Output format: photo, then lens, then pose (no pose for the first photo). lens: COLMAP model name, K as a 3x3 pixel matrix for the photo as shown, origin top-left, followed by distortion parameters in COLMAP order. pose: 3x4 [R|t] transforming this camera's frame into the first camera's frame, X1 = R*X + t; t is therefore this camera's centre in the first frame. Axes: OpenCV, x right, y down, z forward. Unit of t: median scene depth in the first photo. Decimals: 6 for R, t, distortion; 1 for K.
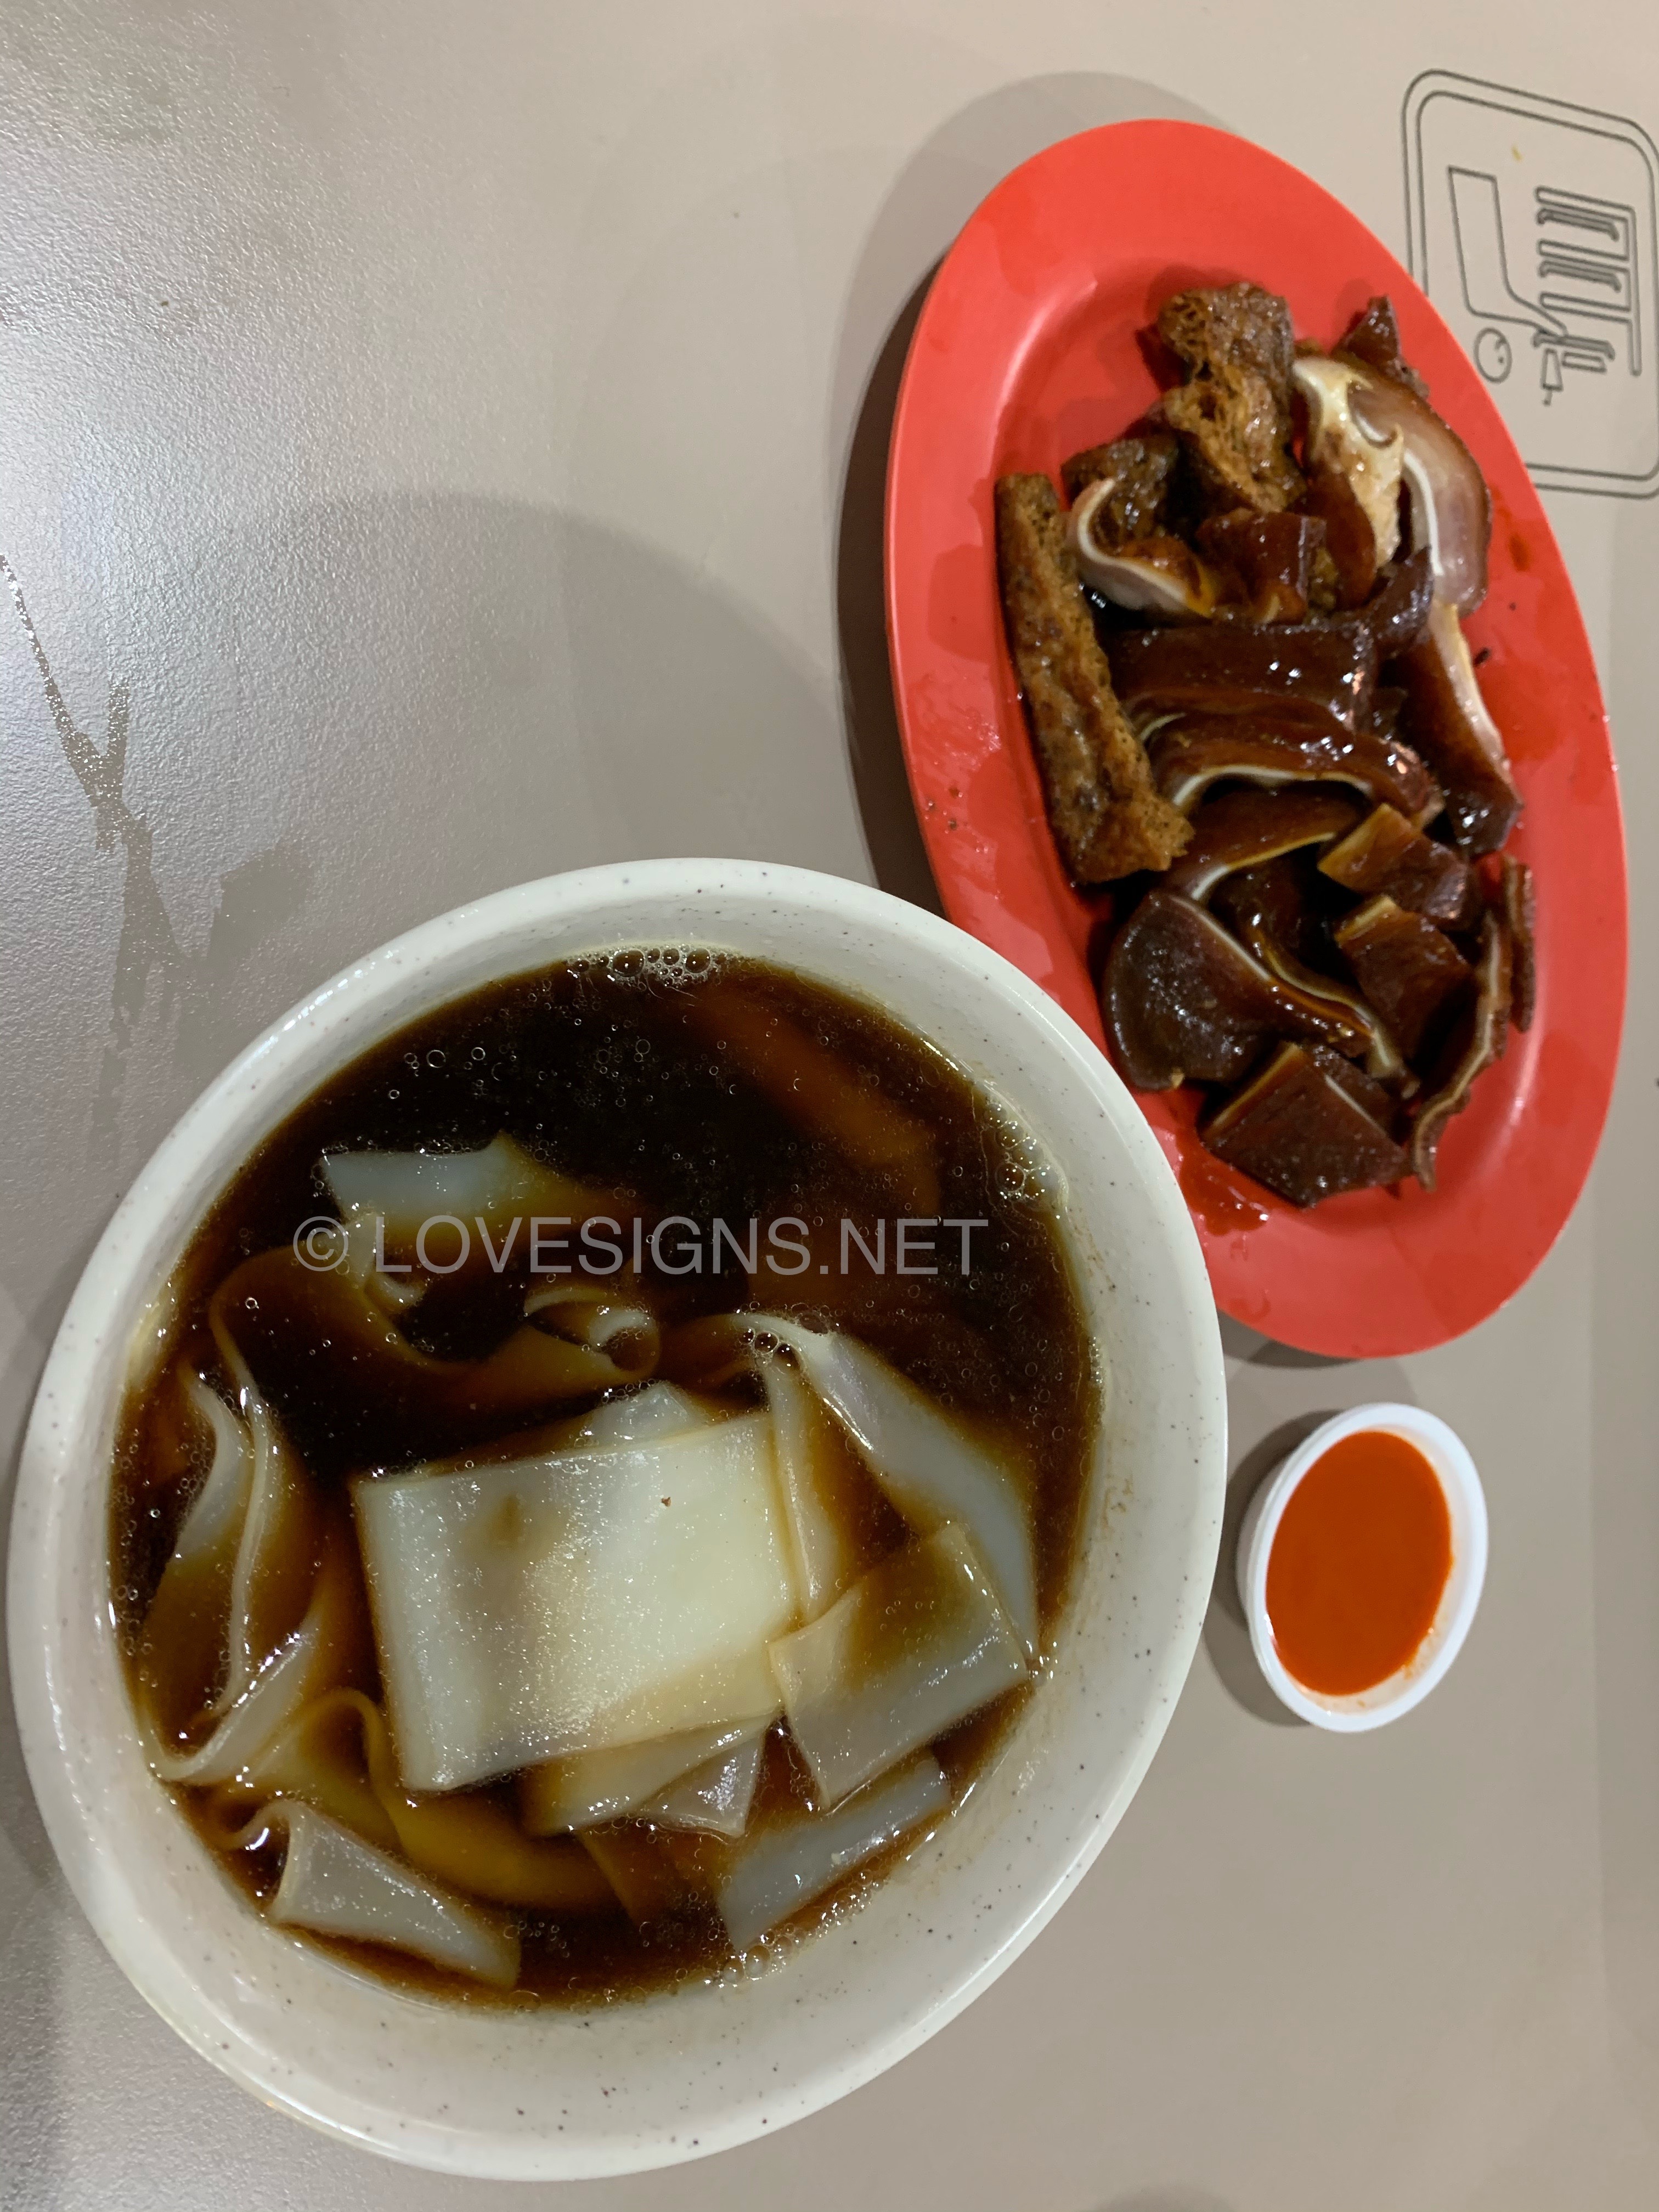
lens RADIAL K [[1767.6, 0, 818.5], [0, 1767.6, 1108.1], [0, 0, 1]] dist [-0.031812, 0.001577]
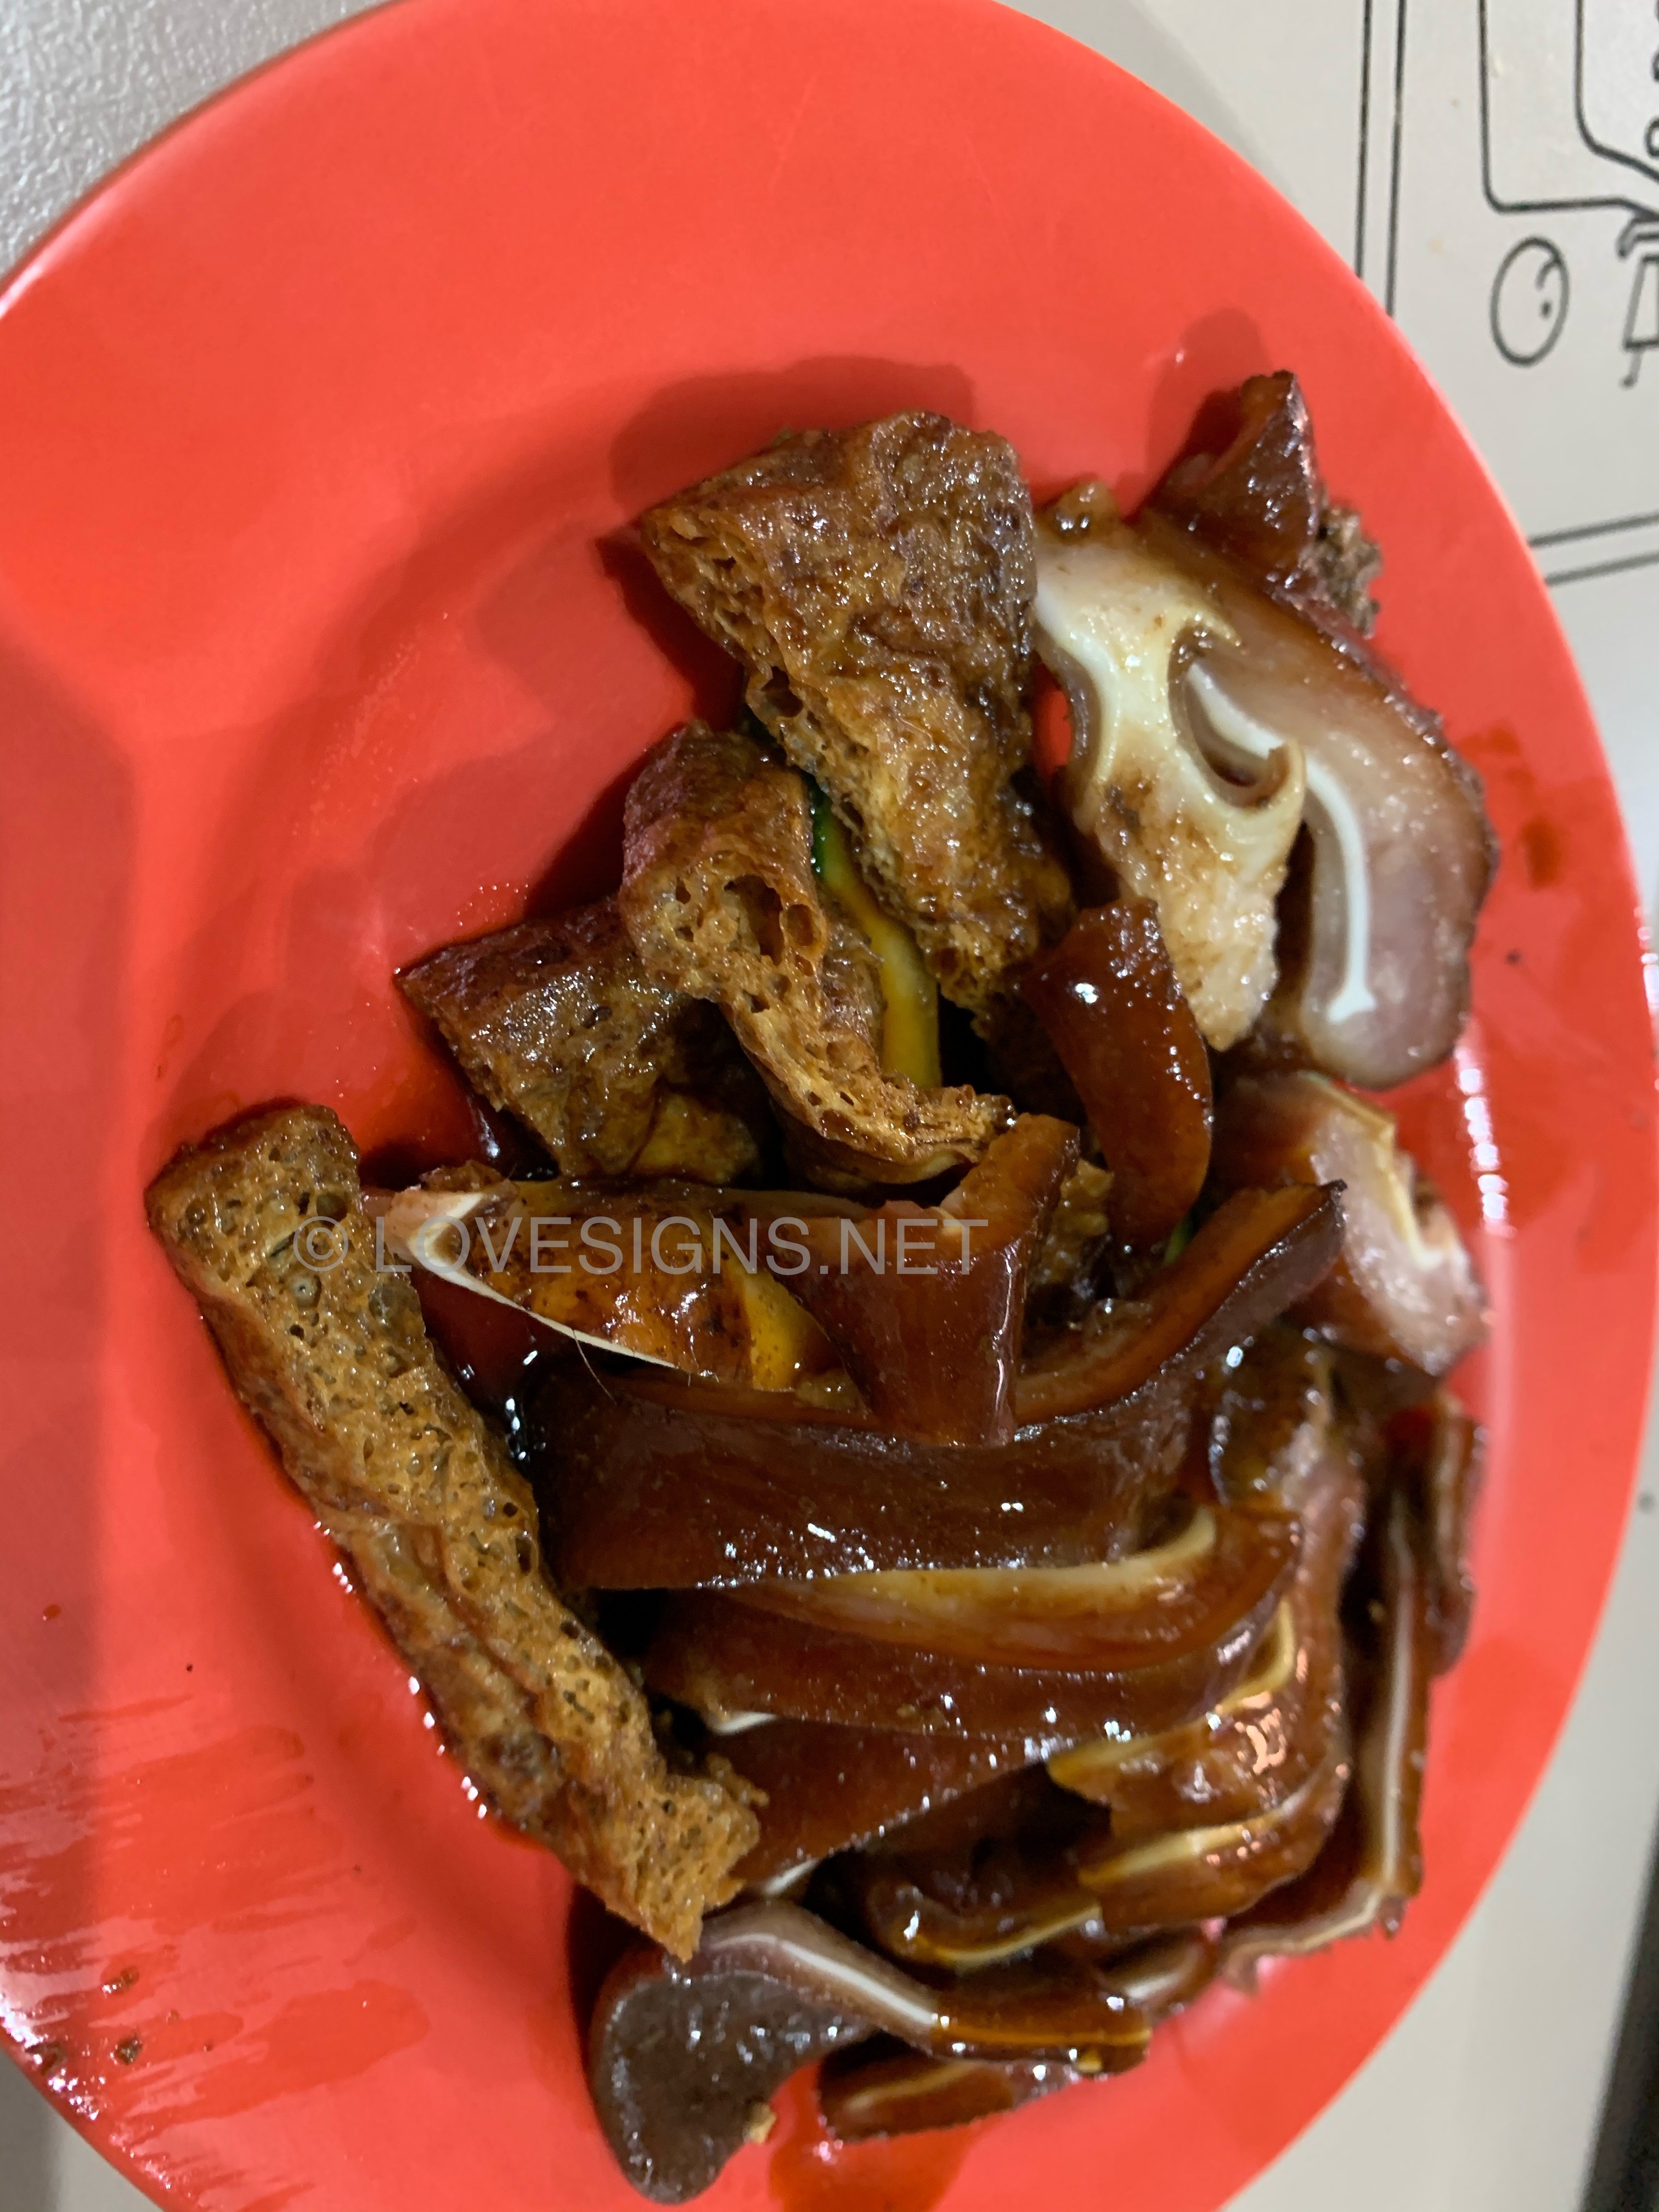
lens RADIAL K [[1767.6, 0, 818.5], [0, 1767.6, 1108.1], [0, 0, 1]] dist [-0.031812, 0.001577]
pose [[0.997187, -0.042496, 0.061742, 0.191839], [0.019055, 0.940410, 0.339508, -0.439024], [-0.072491, -0.337376, 0.938575, 0.595585]]
